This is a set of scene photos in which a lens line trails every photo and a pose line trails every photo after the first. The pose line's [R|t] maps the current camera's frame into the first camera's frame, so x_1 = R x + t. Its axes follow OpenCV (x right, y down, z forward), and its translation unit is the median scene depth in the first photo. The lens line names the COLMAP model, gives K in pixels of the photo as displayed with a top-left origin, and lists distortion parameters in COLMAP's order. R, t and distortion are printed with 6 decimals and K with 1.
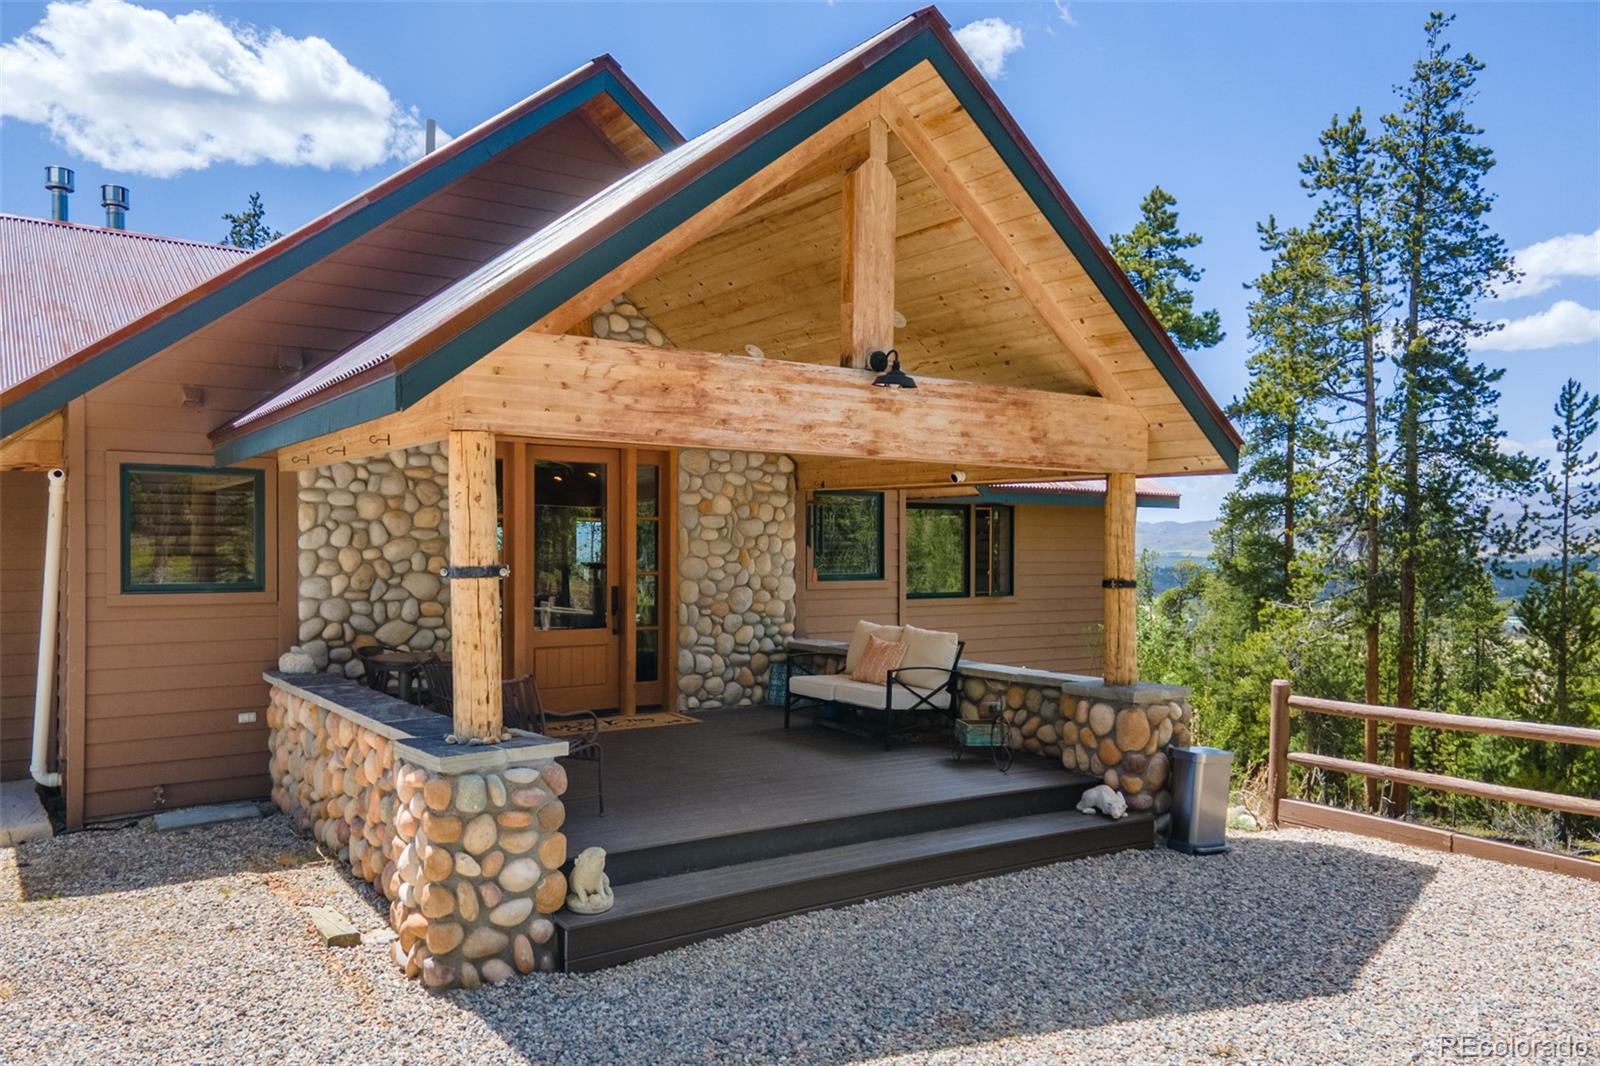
lens RADIAL K [[1143.8, 0, 784.4], [0, 1143.8, 576.5], [0, 0, 1]] dist [0.001674, 0.003887]
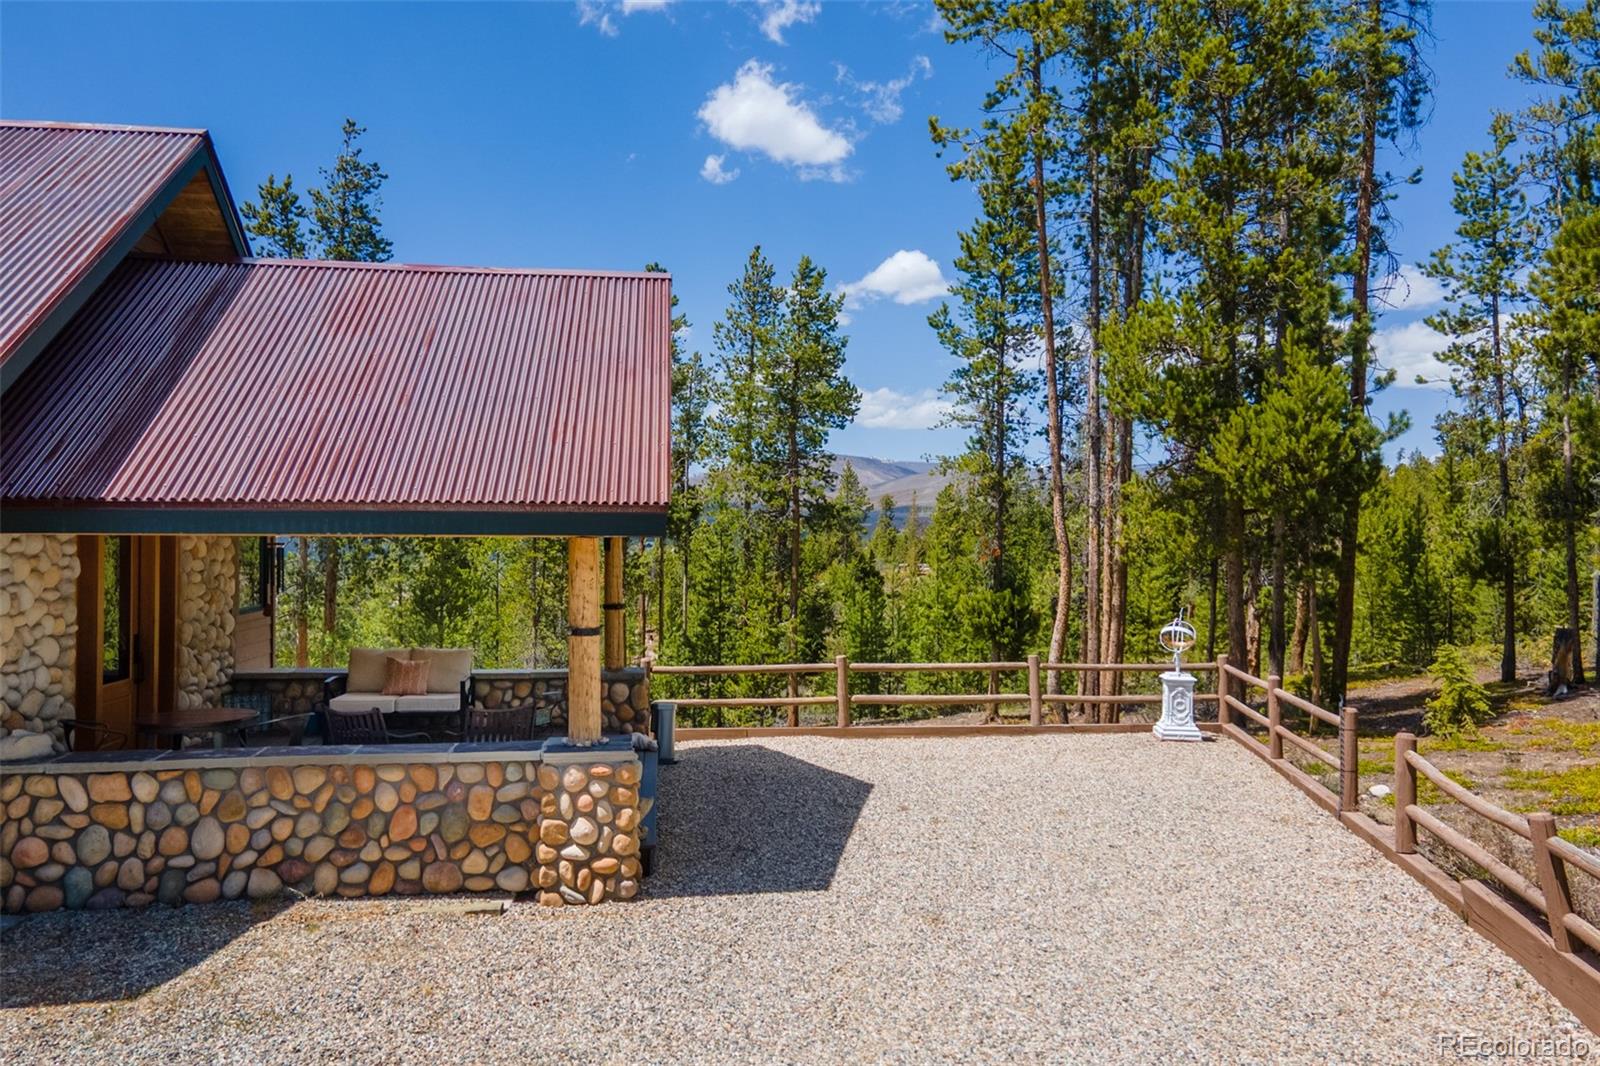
lens RADIAL K [[1143.8, 0, 799.8], [0, 1143.8, 535.9], [0, 0, 1]] dist [0.001674, 0.003887]
pose [[0.455391, 0.002952, 0.890287, -0.317243], [0.012408, 0.999876, -0.009662, -0.024373], [-0.890205, 0.015447, 0.455298, 0.010584]]
